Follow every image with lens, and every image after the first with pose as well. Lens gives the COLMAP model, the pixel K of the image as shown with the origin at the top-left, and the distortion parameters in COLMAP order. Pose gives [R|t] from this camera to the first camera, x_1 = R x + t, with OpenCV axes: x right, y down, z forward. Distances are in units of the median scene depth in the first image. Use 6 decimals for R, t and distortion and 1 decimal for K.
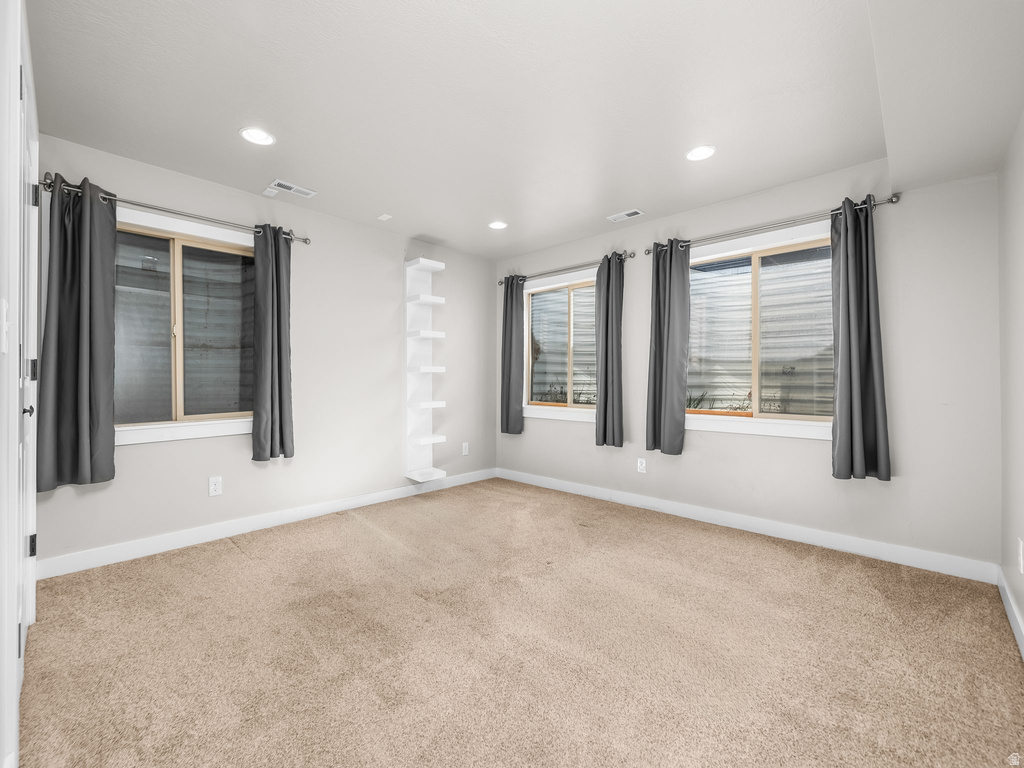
lens RADIAL K [[433.9, 0, 502.1], [0, 433.9, 380.2], [0, 0, 1]] dist [0.000059, 0.000205]
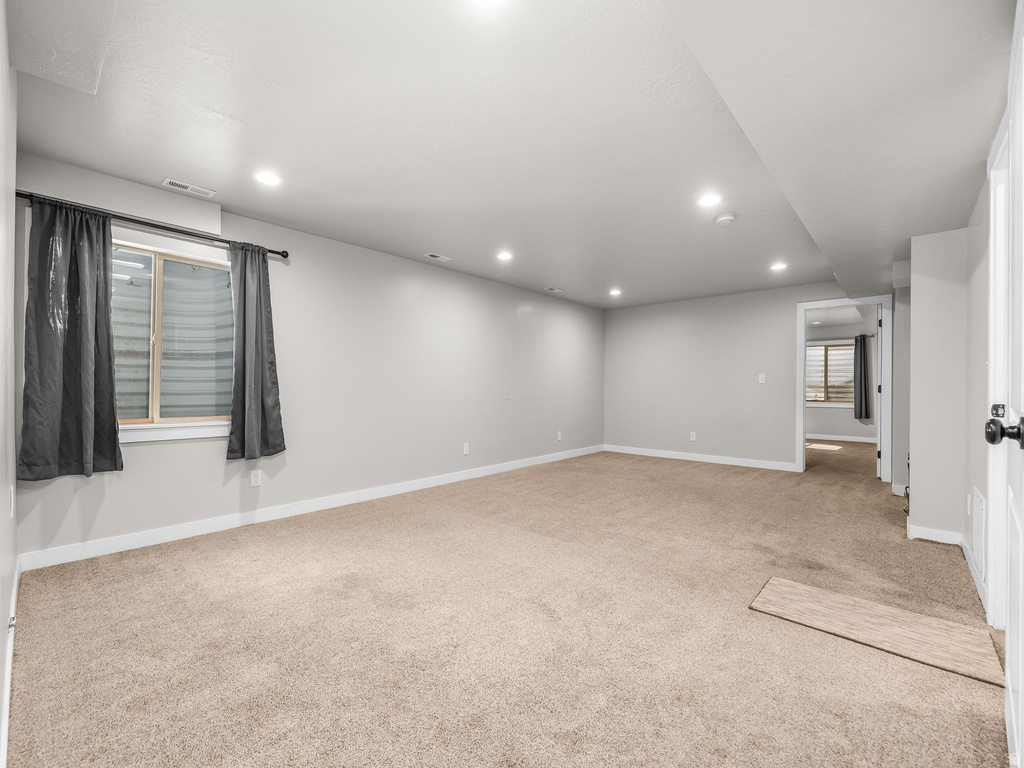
lens RADIAL K [[433.9, 0, 502.1], [0, 433.9, 380.2], [0, 0, 1]] dist [0.000059, 0.000205]
pose [[0.999903, 0.011790, 0.007355, -0.357614], [-0.011776, 0.999929, -0.001979, -0.003089], [-0.007377, 0.001892, 0.999971, -0.418340]]
